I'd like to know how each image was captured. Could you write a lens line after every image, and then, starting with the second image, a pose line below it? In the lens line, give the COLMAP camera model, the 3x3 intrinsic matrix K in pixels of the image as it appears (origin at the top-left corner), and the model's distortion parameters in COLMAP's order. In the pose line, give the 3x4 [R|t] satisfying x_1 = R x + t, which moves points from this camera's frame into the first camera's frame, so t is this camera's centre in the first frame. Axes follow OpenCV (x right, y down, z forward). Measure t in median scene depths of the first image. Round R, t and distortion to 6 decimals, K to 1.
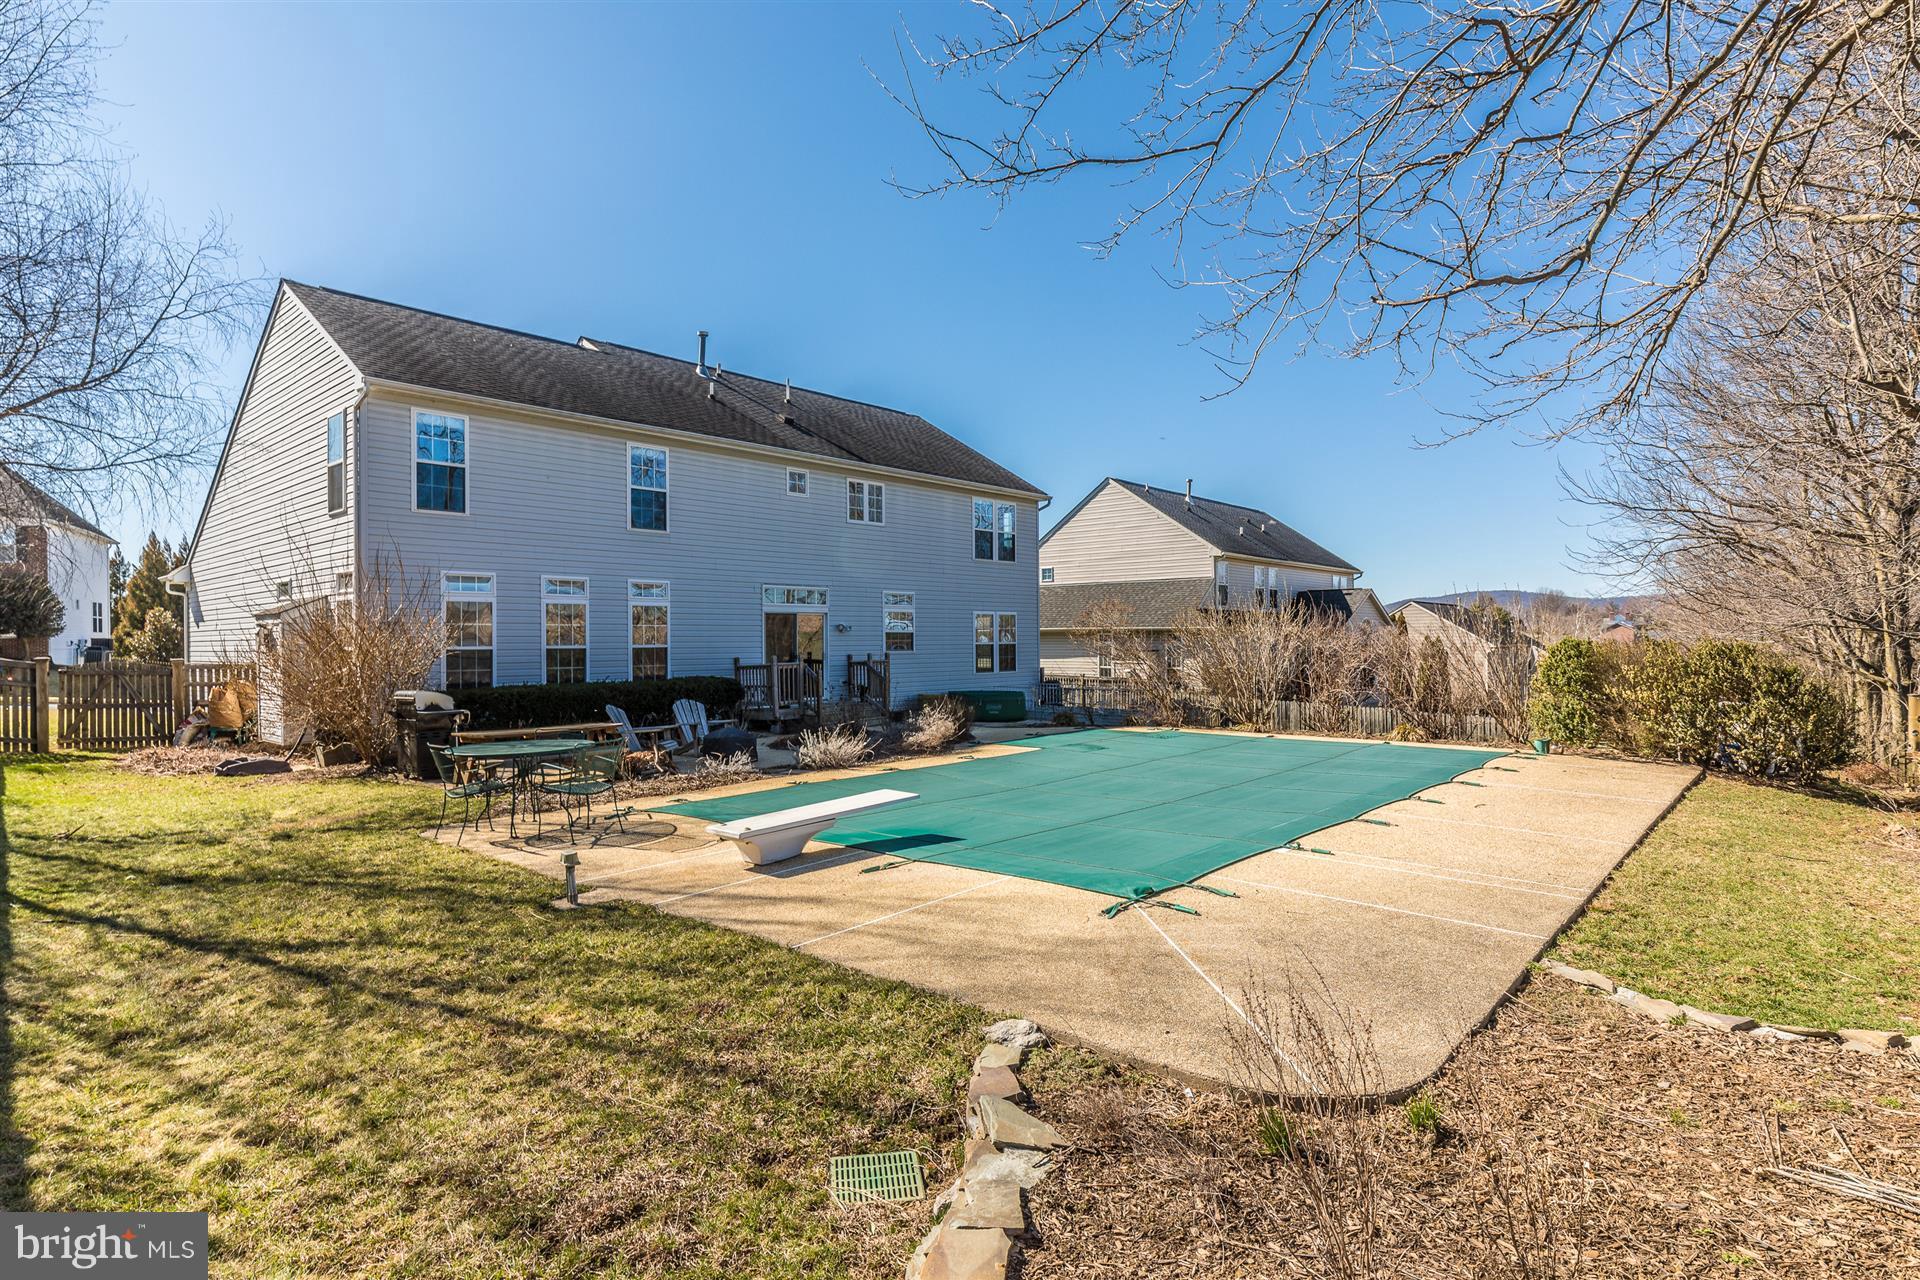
lens RADIAL K [[968.2, 0, 983.3], [0, 968.2, 640.0], [0, 0, 1]] dist [0.002545, -0.000414]
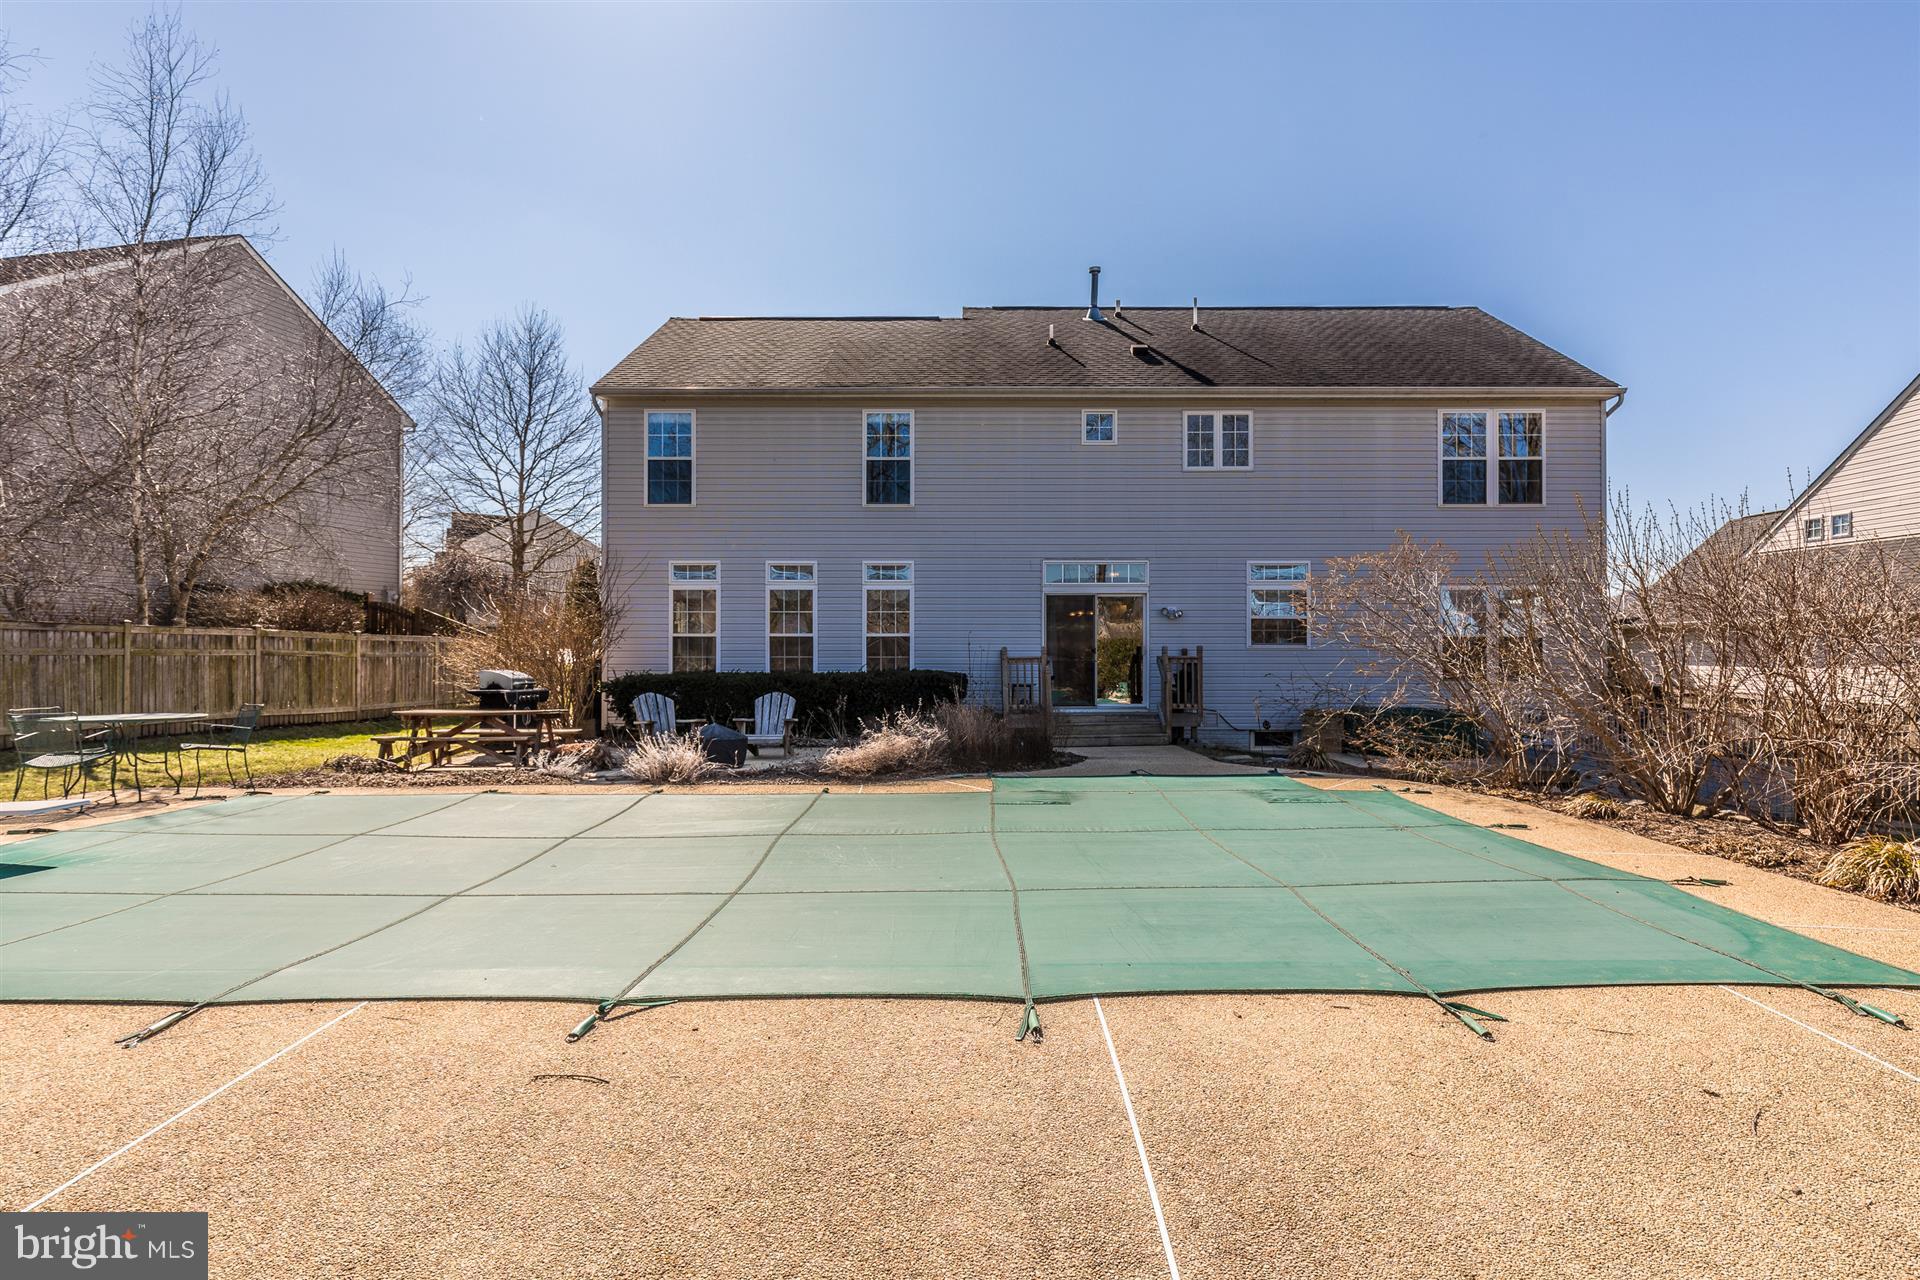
lens RADIAL K [[1019.3, 0, 957.2], [0, 1019.3, 588.5], [0, 0, 1]] dist [-0.003284, -0.000696]
pose [[0.662628, -0.025304, -0.748521, 0.329144], [-0.004299, 0.999284, -0.037588, -0.001392], [0.748936, 0.028125, 0.662045, 0.360308]]
